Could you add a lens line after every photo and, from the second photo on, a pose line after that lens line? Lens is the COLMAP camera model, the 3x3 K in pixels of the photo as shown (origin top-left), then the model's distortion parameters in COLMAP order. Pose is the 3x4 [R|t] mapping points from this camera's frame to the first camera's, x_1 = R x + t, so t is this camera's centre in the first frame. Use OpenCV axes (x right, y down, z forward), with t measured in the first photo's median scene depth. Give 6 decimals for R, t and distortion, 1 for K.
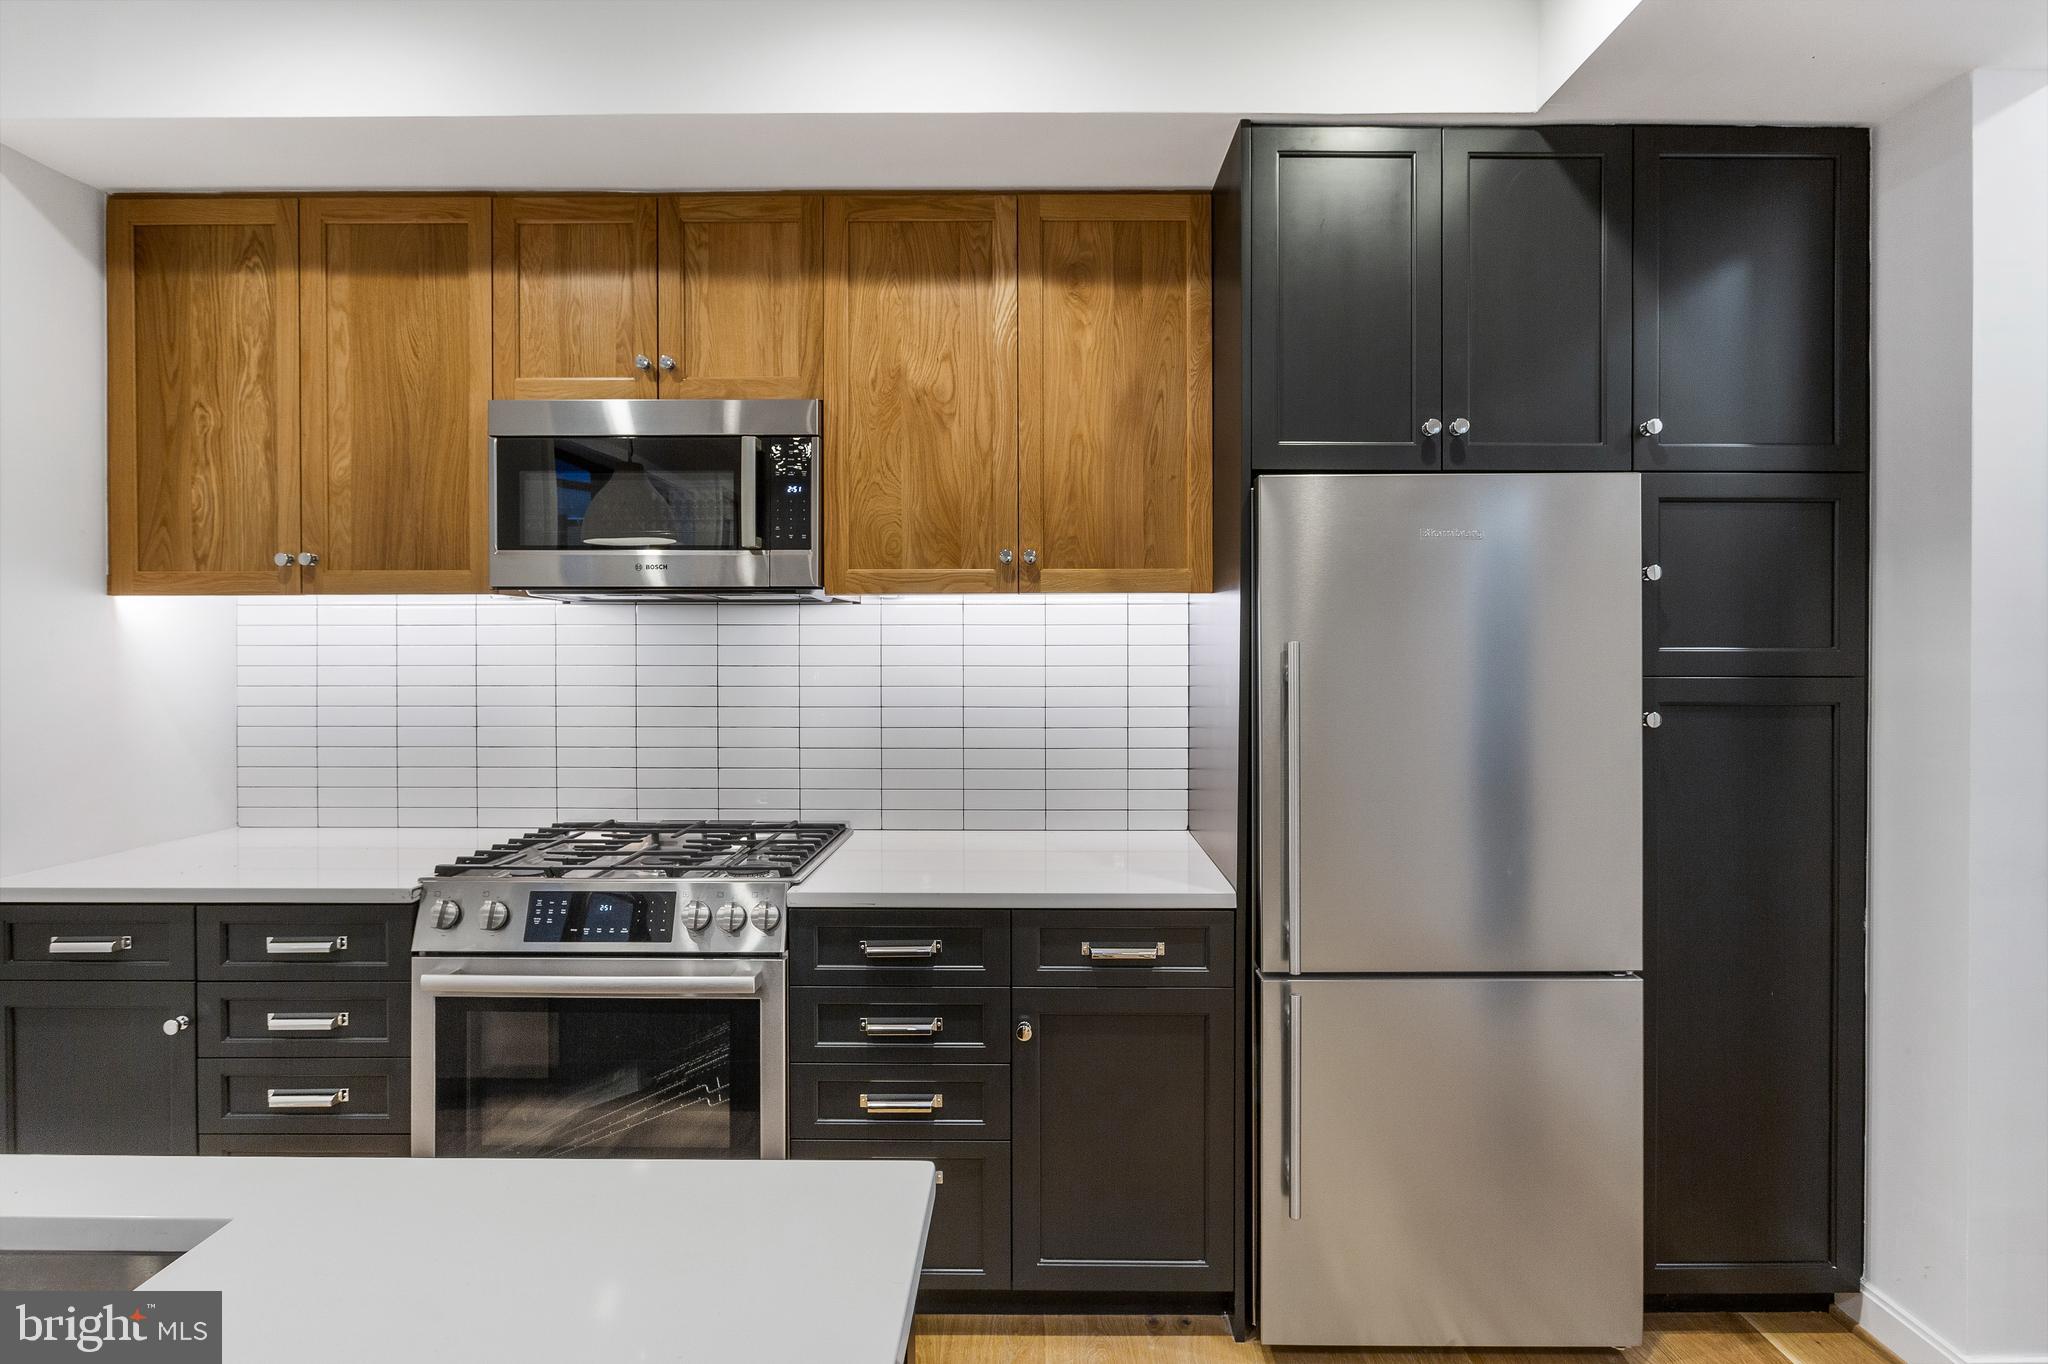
lens RADIAL K [[1015.5, 0, 1031.0], [0, 1015.5, 650.8], [0, 0, 1]] dist [-0.006166, -0.000321]
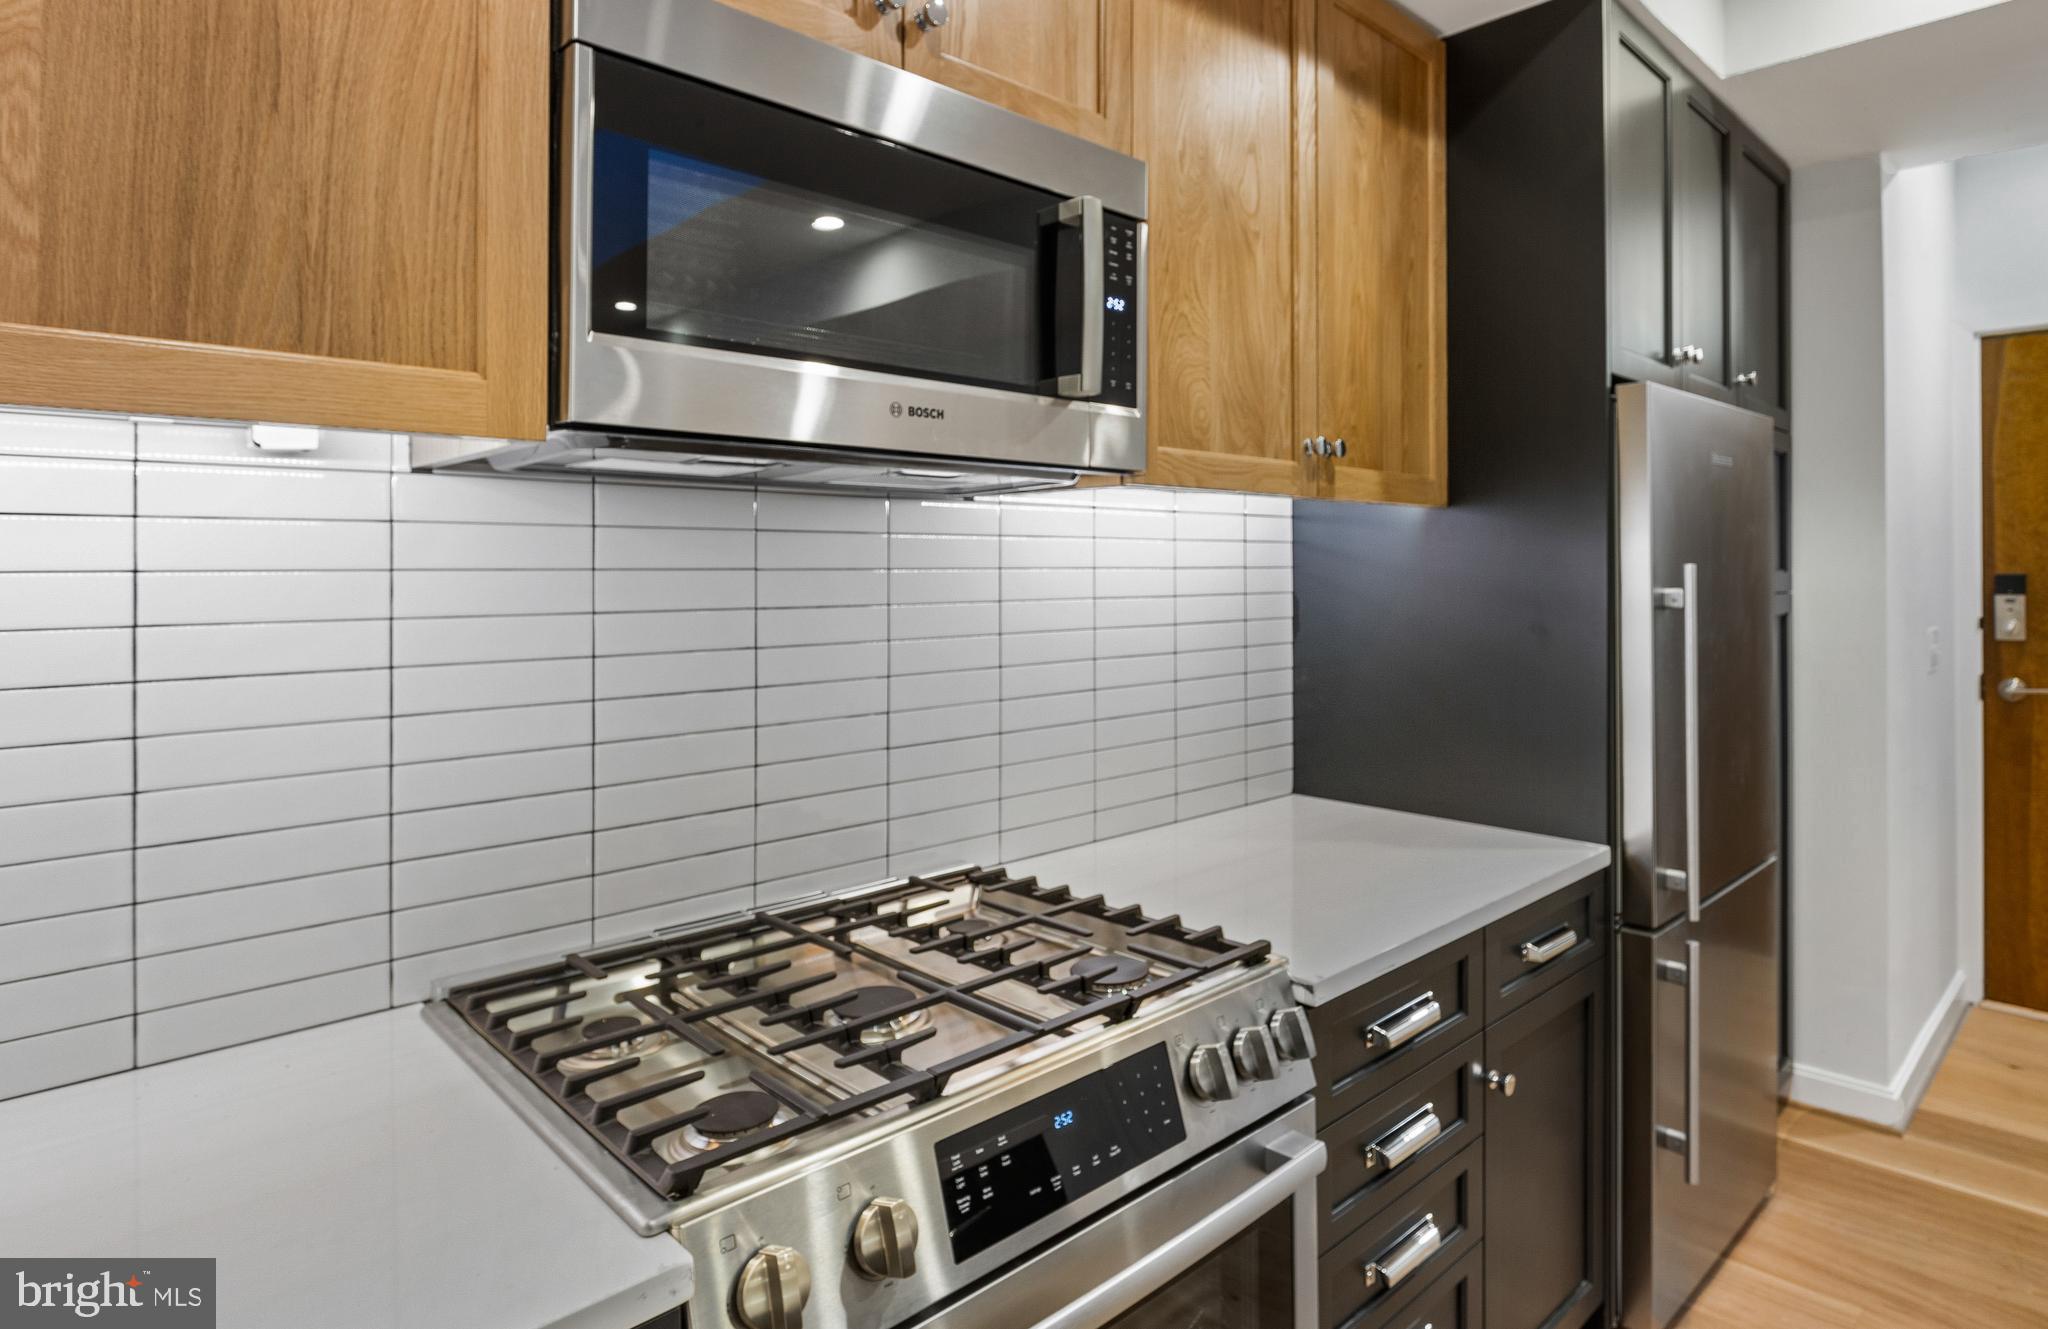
lens RADIAL K [[1122.5, 0, 1120.6], [0, 1122.5, 559.7], [0, 0, 1]] dist [-0.025398, 0.012737]
pose [[0.695275, 0.004228, 0.718731, -0.691959], [0.004418, 0.999939, -0.010157, -0.004423], [-0.718730, 0.010237, 0.695214, 0.543336]]
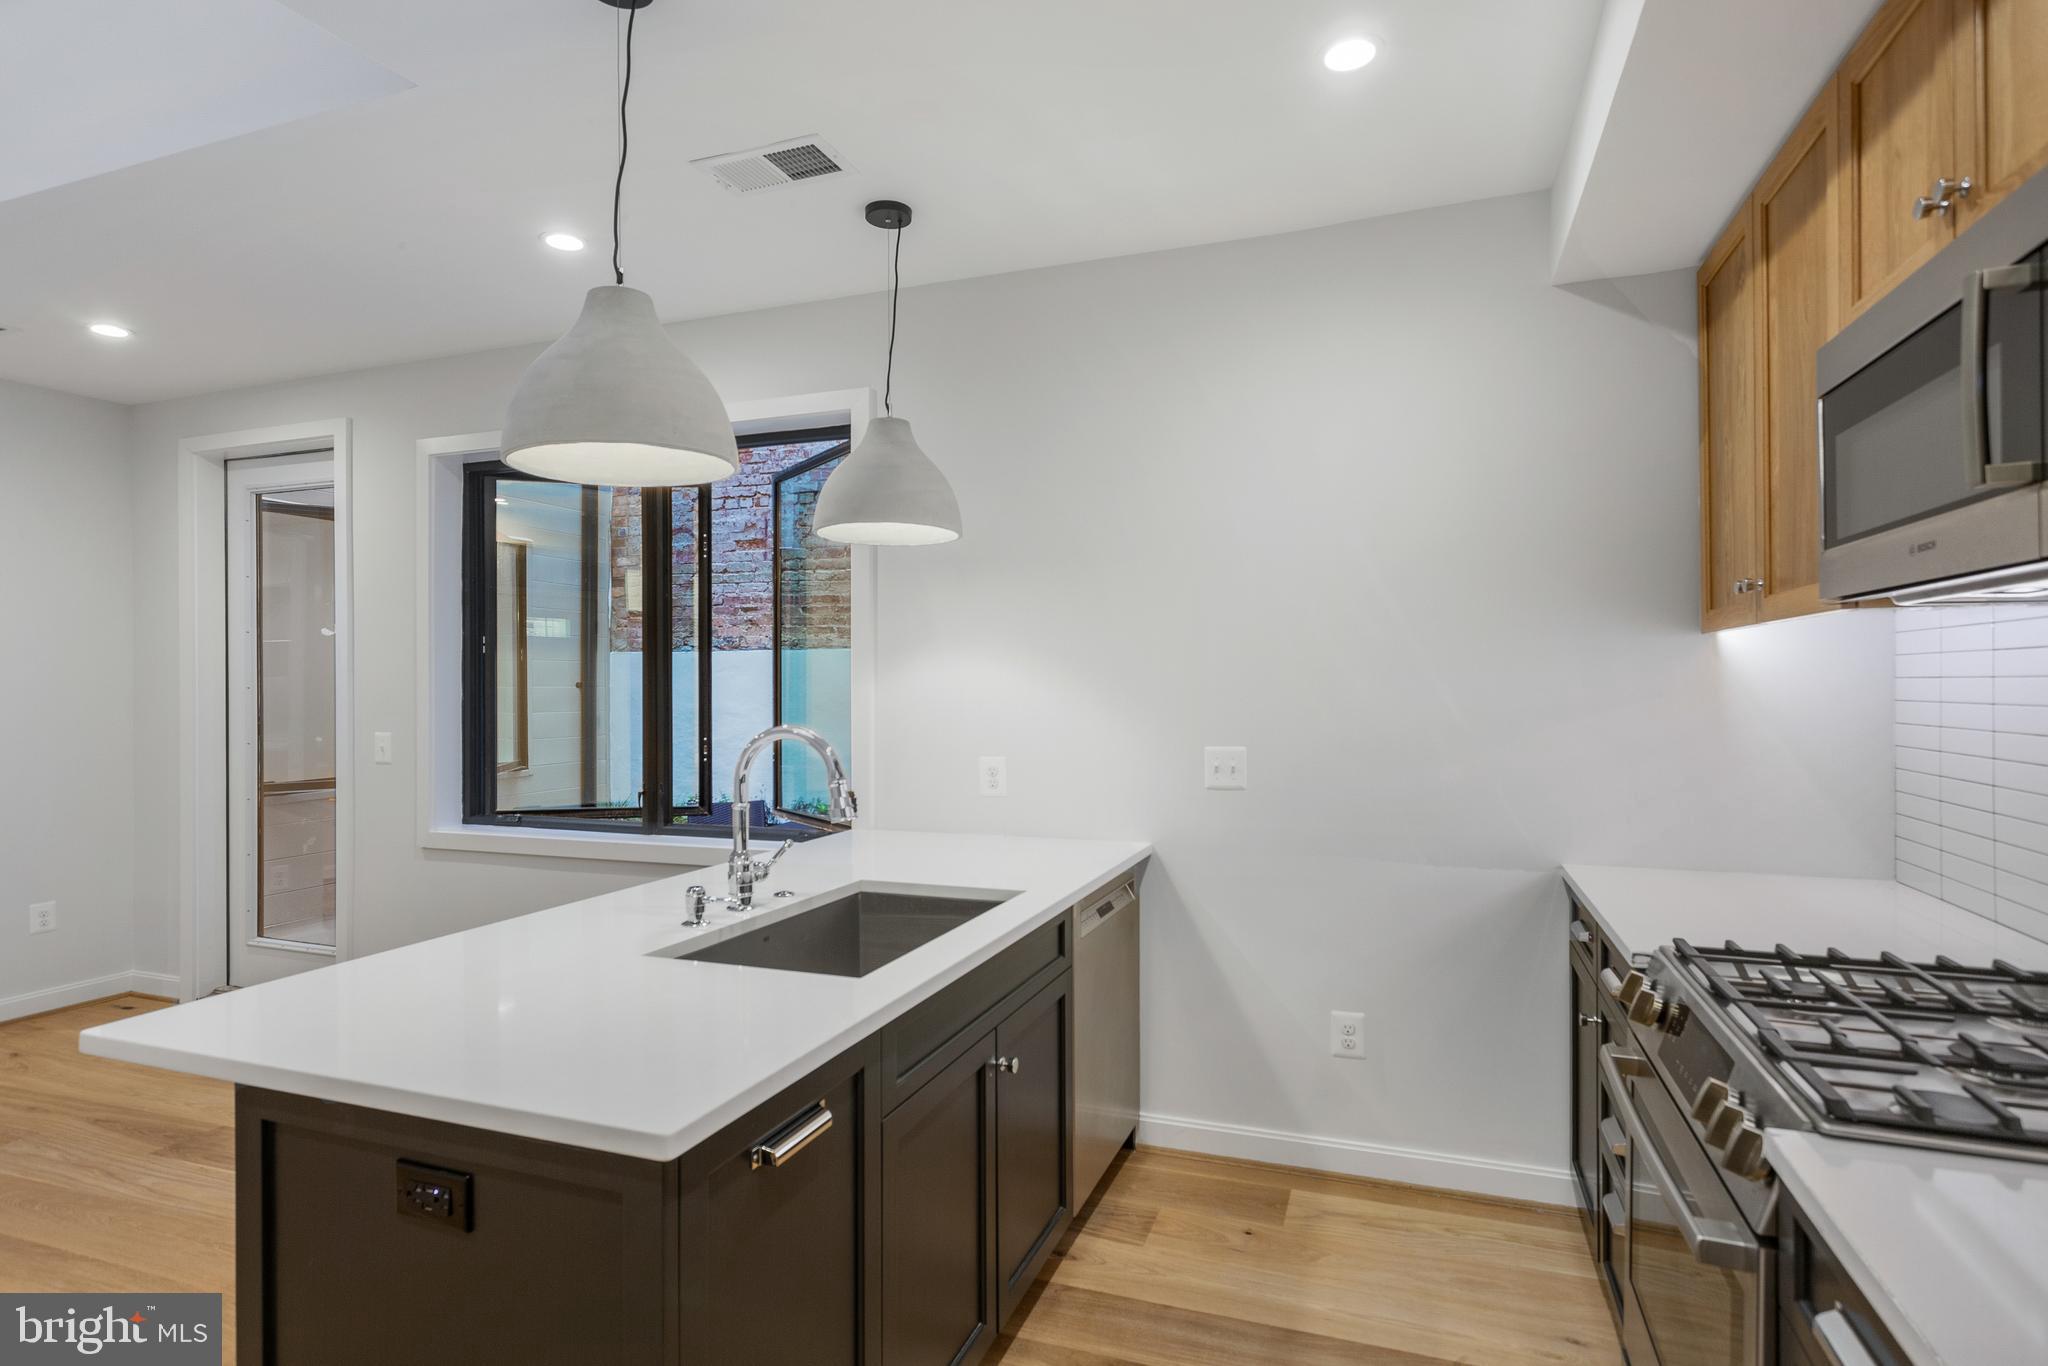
lens RADIAL K [[1019.3, 0, 1049.8], [0, 1019.3, 679.2], [0, 0, 1]] dist [0.000665, -0.000196]
pose [[-0.328692, -0.001587, -0.944436, 0.354799], [0.003402, 0.999990, -0.002865, -0.005382], [0.944431, -0.004155, -0.328683, 0.701167]]
